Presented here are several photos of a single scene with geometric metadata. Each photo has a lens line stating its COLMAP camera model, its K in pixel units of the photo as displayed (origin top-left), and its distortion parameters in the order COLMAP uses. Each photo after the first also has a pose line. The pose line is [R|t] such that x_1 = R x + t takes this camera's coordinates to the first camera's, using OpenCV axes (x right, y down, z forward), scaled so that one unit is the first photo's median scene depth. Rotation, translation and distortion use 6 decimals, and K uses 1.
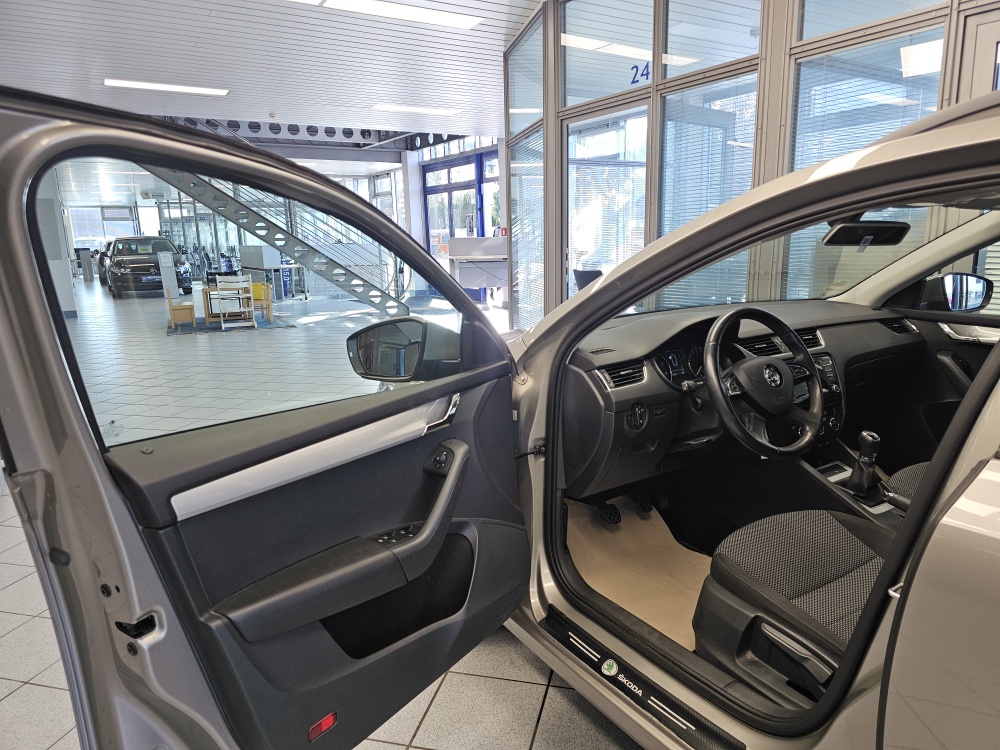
lens RADIAL K [[671.5, 0, 506.2], [0, 671.5, 360.0], [0, 0, 1]] dist [0.053858, -0.058102]
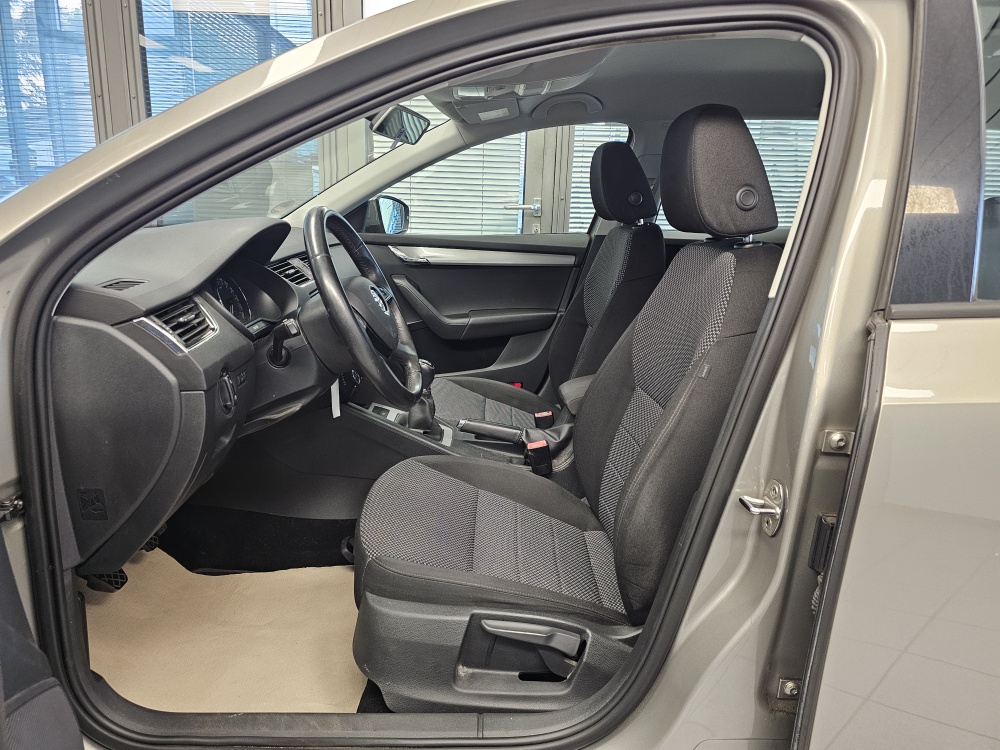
lens RADIAL K [[671.5, 0, 494.7], [0, 671.5, 366.3], [0, 0, 1]] dist [0.053858, -0.058102]
pose [[0.536692, -0.167585, 0.826968, -0.105272], [0.114911, 0.985464, 0.125128, 0.011765], [-0.835917, 0.027872, 0.548148, 0.331236]]
